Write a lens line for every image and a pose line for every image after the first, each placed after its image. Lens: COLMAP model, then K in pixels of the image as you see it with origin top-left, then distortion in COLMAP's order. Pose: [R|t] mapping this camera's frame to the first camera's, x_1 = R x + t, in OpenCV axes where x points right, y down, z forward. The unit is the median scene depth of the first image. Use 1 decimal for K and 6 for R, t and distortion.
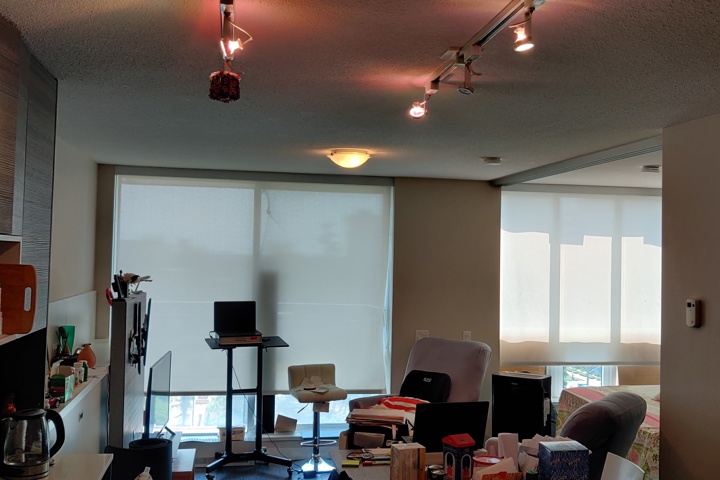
lens RADIAL K [[829.8, 0, 360.4], [0, 829.8, 238.9], [0, 0, 1]] dist [0.064023, 0.000000]
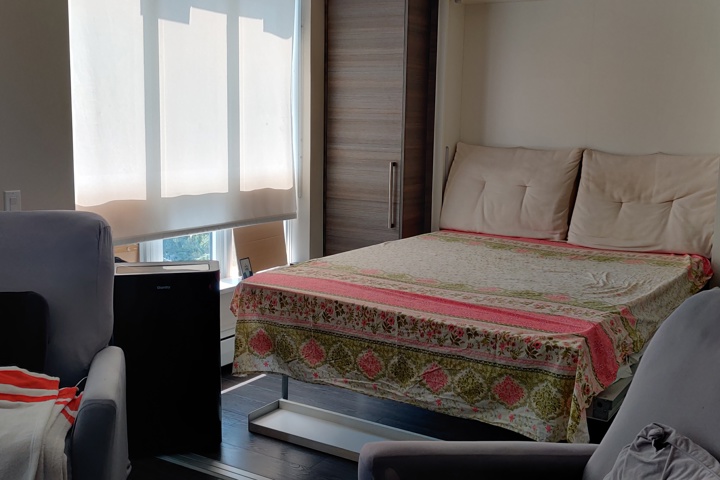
lens RADIAL K [[829.8, 0, 365.1], [0, 829.8, 233.5], [0, 0, 1]] dist [0.064023, 0.000000]
pose [[0.675630, -0.108403, 0.729228, -0.082185], [-0.018648, 0.986302, 0.163895, 0.051947], [-0.737005, -0.124331, 0.664353, 0.516597]]
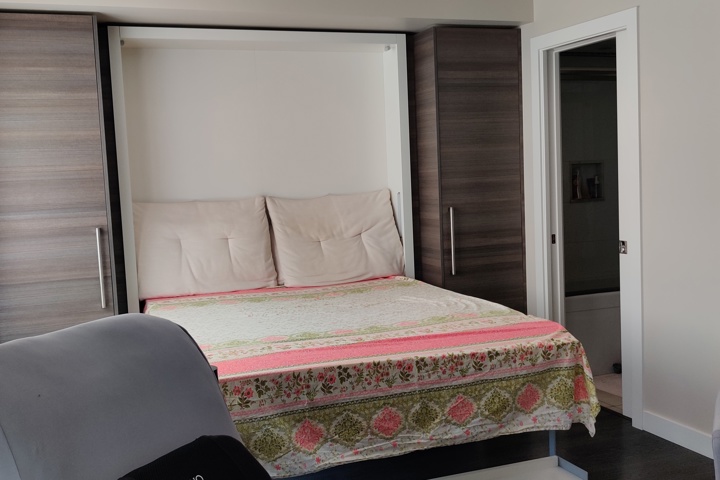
lens RADIAL K [[829.8, 0, 365.1], [0, 829.8, 243.5], [0, 0, 1]] dist [0.064023, 0.000000]
pose [[-0.212498, -0.091131, 0.972903, -0.153509], [0.024947, 0.994811, 0.098632, 0.063380], [-0.976843, 0.045230, -0.209122, 0.878131]]
